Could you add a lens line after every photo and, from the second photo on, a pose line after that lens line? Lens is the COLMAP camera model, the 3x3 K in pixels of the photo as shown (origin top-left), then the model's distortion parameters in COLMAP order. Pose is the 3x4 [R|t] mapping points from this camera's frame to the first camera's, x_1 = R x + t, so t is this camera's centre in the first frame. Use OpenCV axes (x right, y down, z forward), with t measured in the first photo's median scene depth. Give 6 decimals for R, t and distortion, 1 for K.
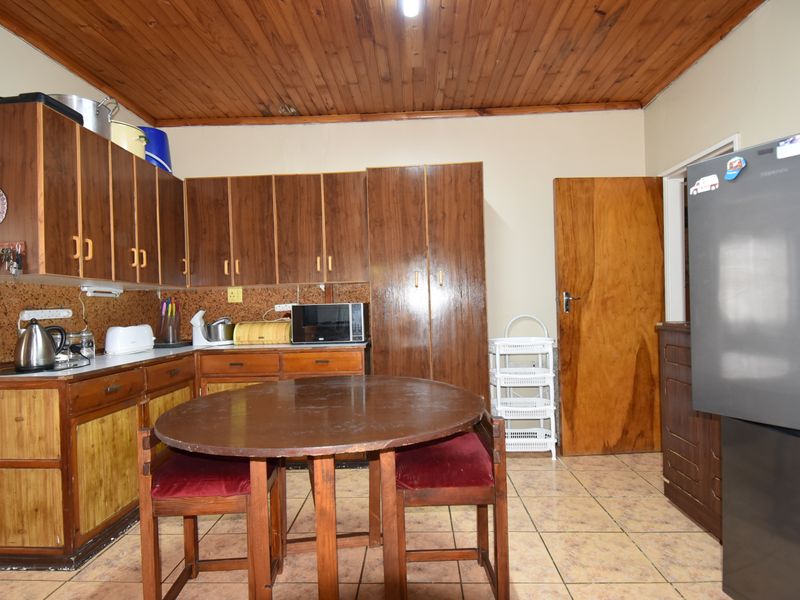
lens RADIAL K [[471.7, 0, 394.1], [0, 471.7, 301.2], [0, 0, 1]] dist [-0.004505, -0.002637]
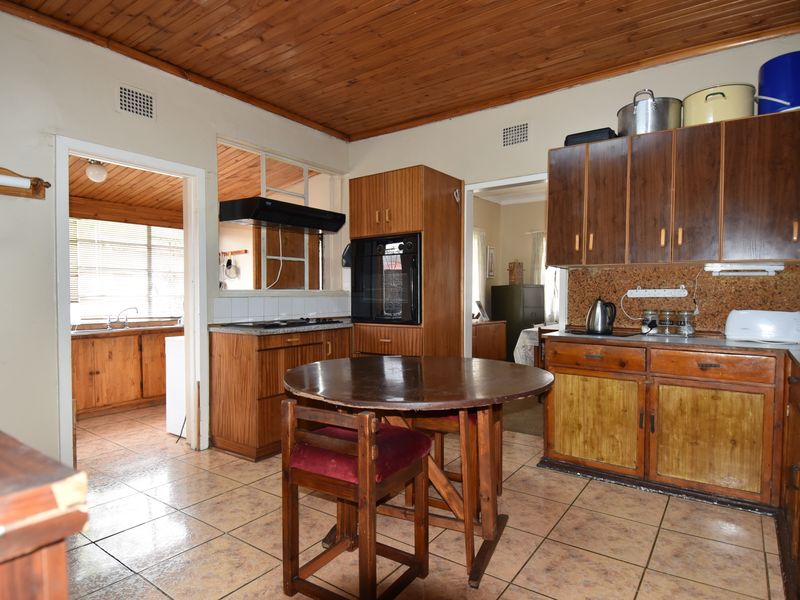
lens RADIAL K [[471.7, 0, 397.1], [0, 471.7, 301.5], [0, 0, 1]] dist [-0.004505, -0.002637]
pose [[-0.541036, 0.052073, -0.839386, 0.701531], [0.021747, 0.998614, 0.047934, -0.024374], [0.840718, 0.007680, -0.541418, 1.278957]]
